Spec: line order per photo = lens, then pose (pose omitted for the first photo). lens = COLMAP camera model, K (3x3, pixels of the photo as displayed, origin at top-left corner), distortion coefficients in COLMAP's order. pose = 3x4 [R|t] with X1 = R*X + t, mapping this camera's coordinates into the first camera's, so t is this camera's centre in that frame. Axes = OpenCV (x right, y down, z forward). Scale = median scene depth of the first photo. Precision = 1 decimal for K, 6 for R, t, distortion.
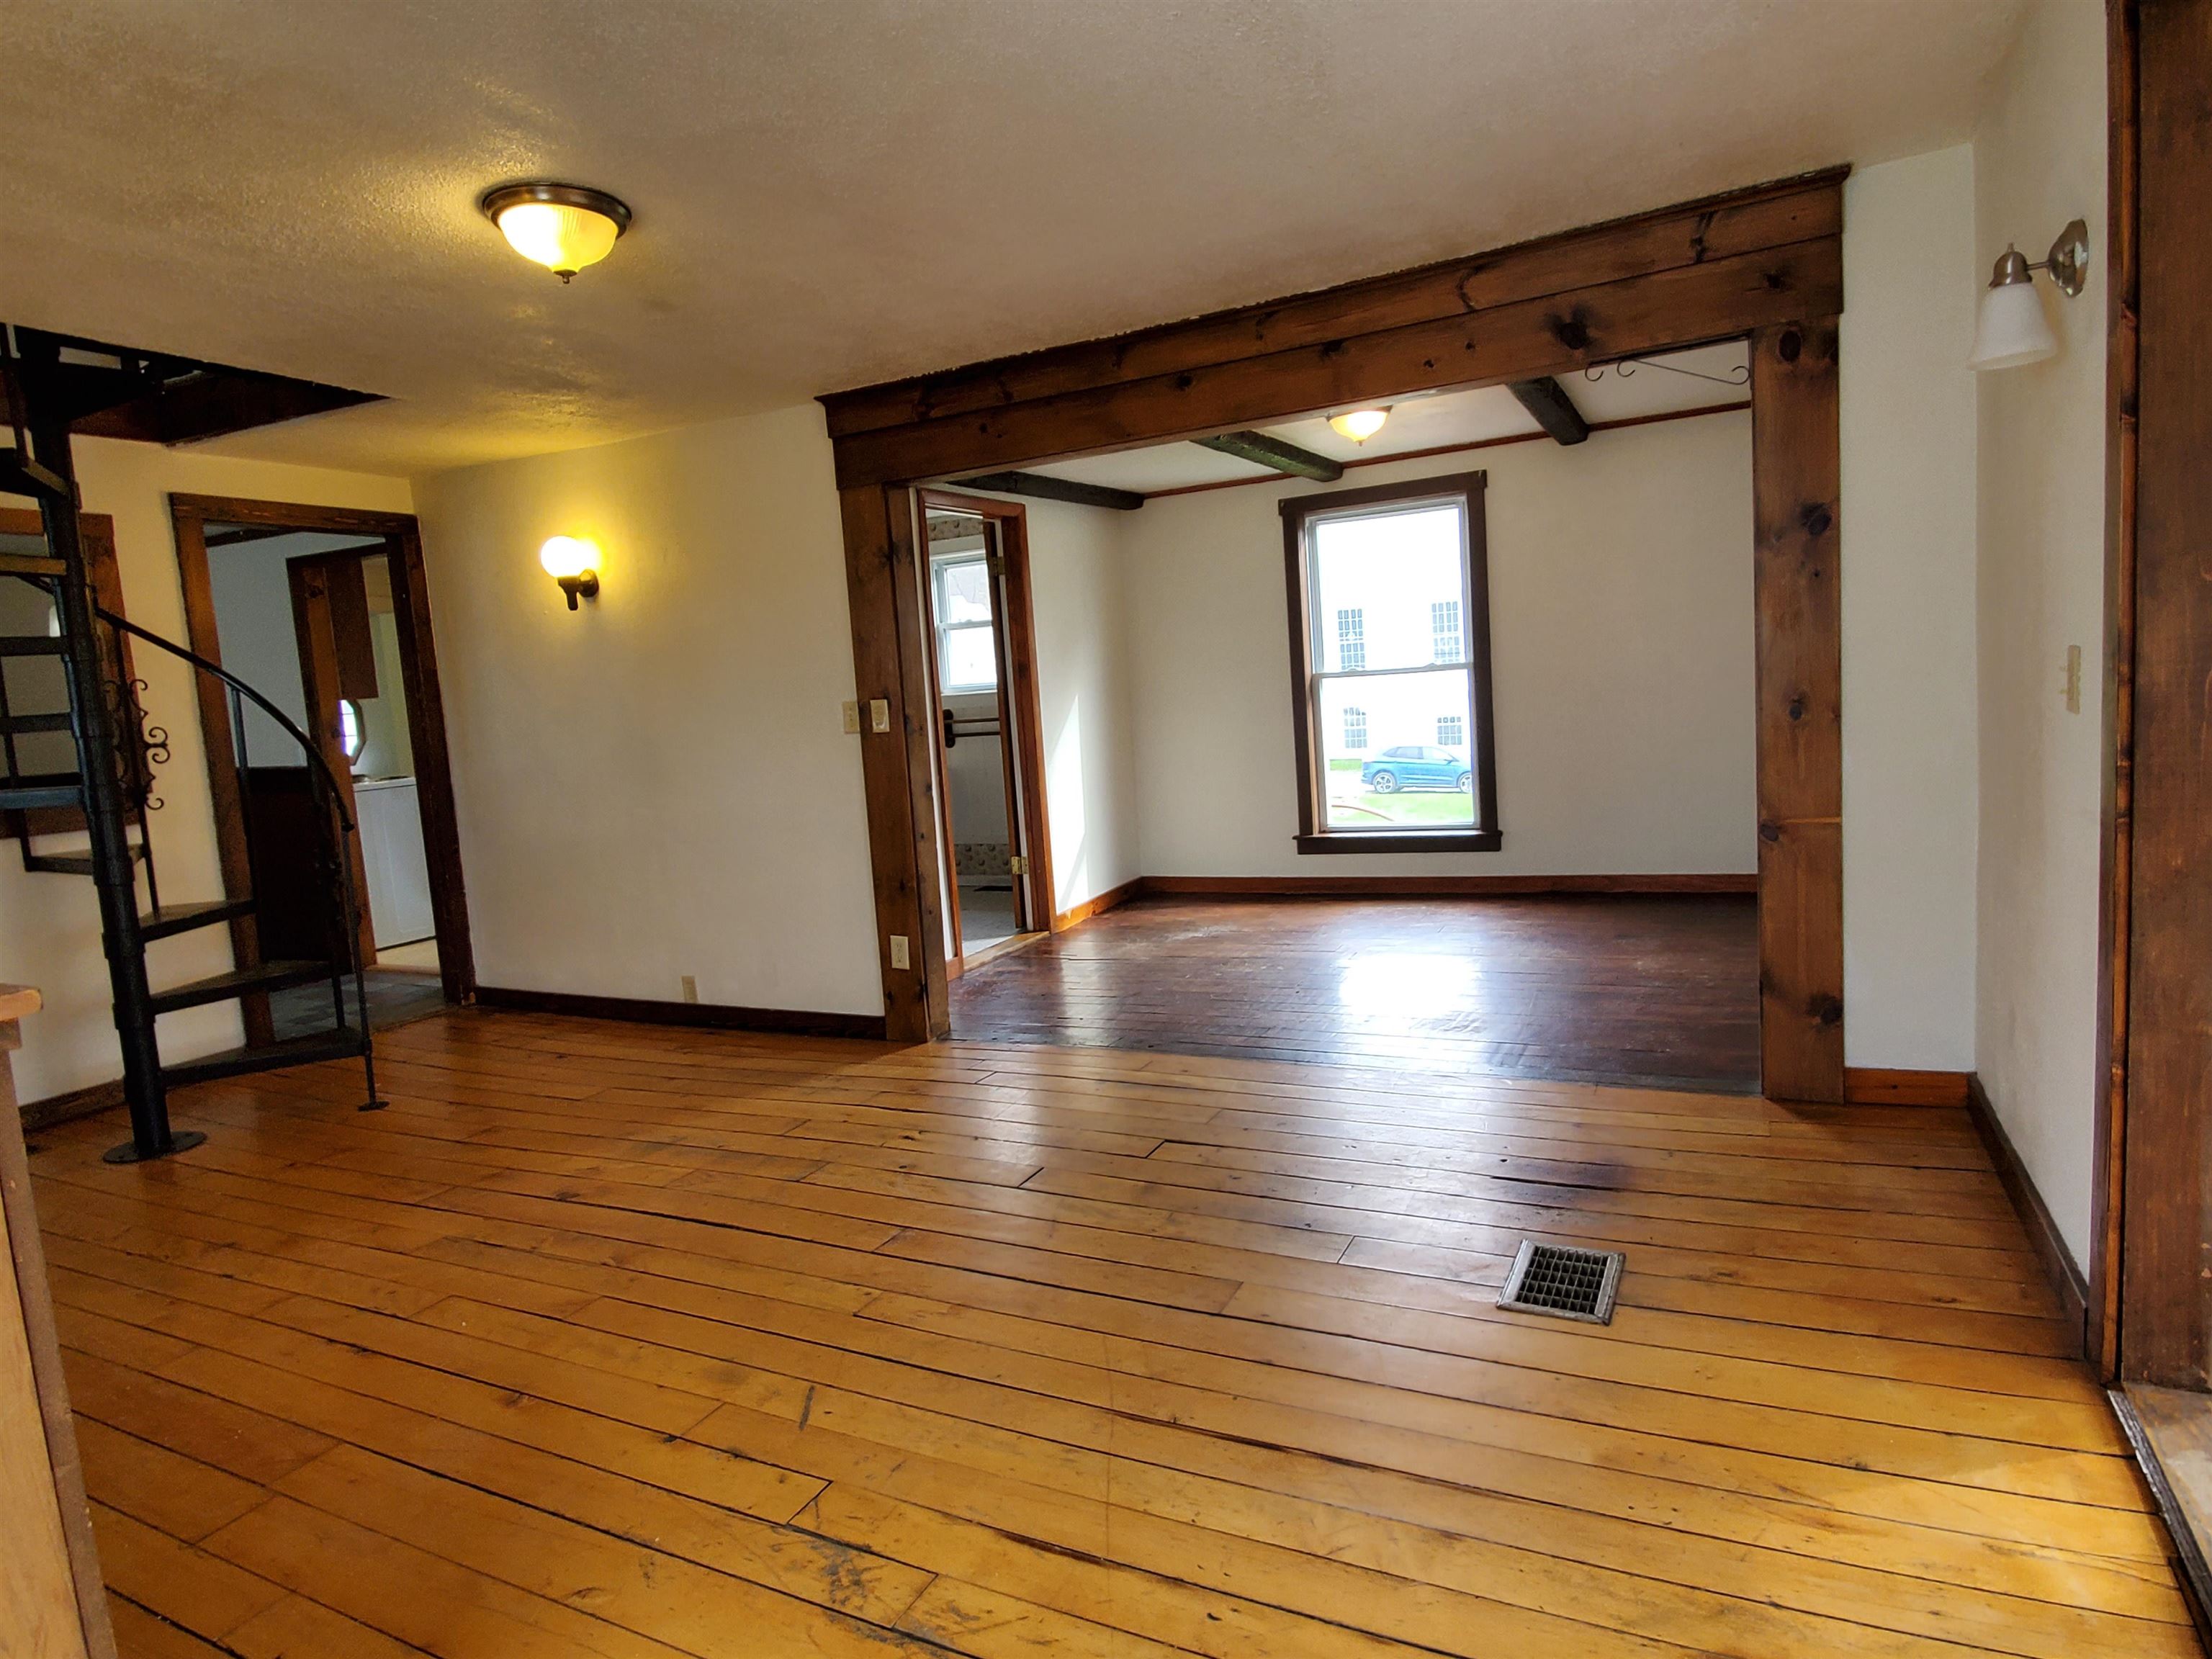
lens RADIAL K [[1245.8, 0, 1146.0], [0, 1245.8, 819.3], [0, 0, 1]] dist [-0.008005, -0.002593]
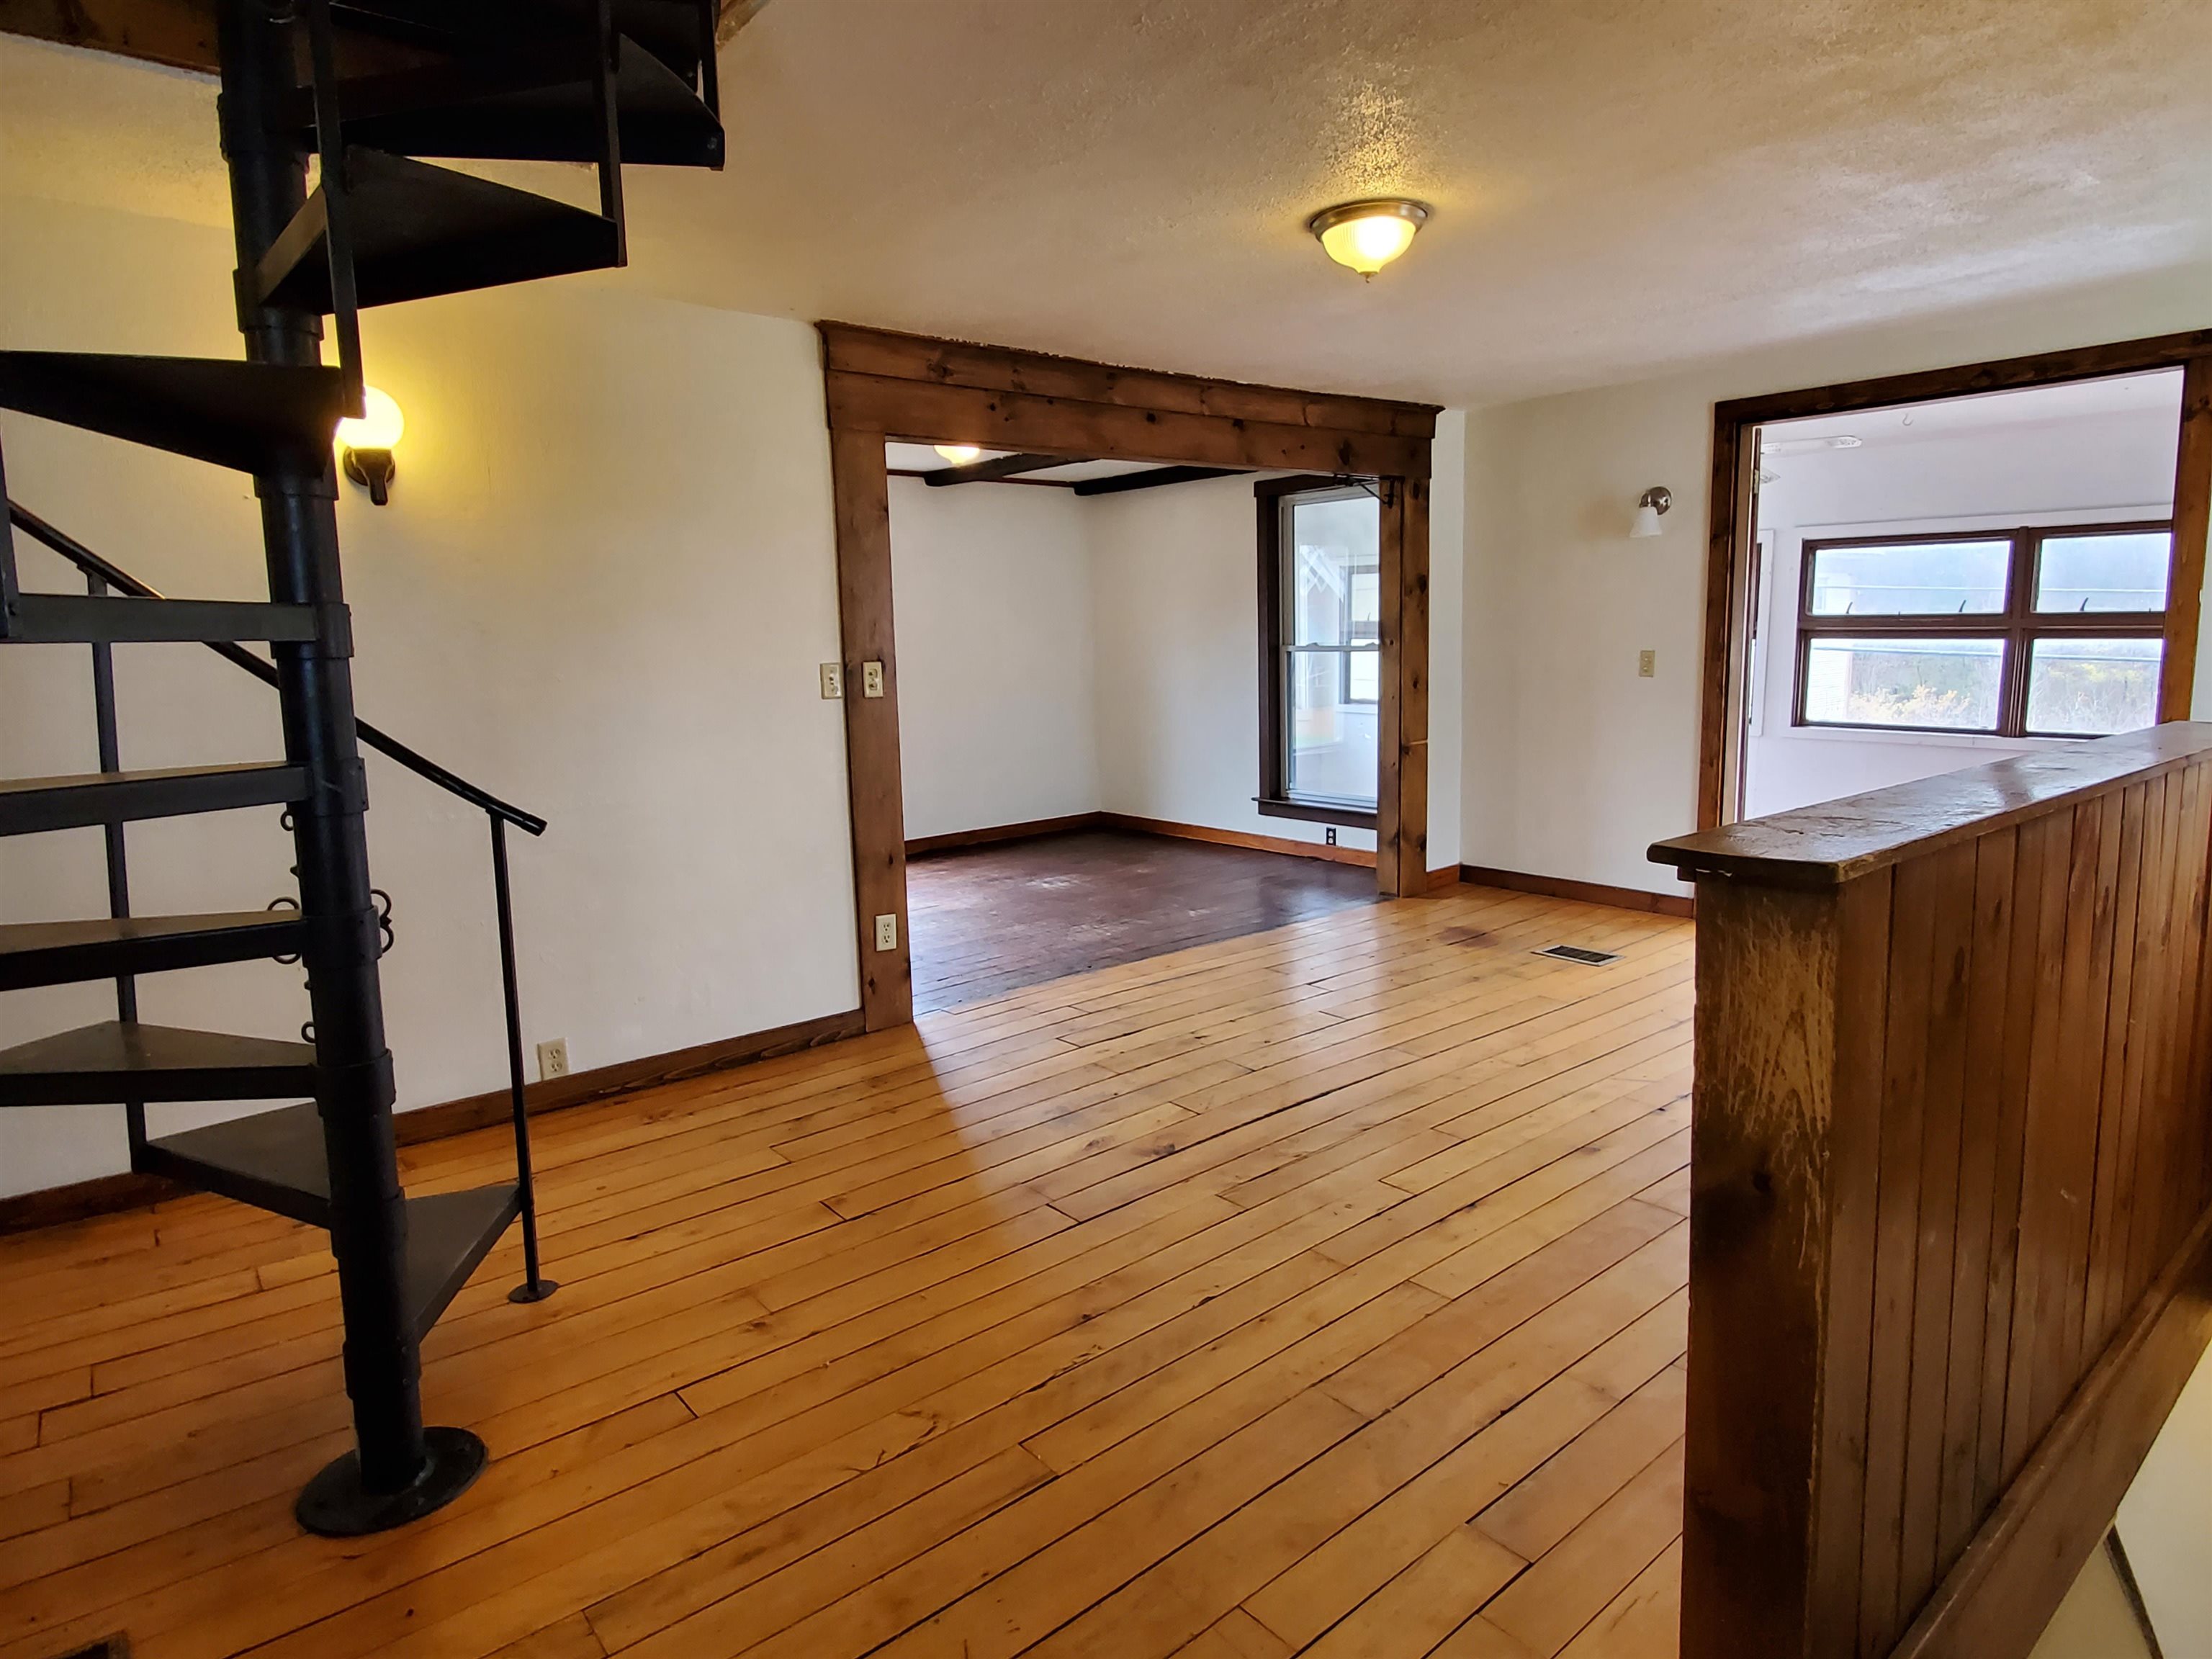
lens RADIAL K [[1245.8, 0, 1146.0], [0, 1245.8, 819.3], [0, 0, 1]] dist [-0.008005, -0.002593]
pose [[0.412802, -0.071823, 0.907984, -1.222813], [0.094236, 0.994904, 0.035855, 0.008528], [-0.905933, 0.070764, 0.417467, 0.538399]]
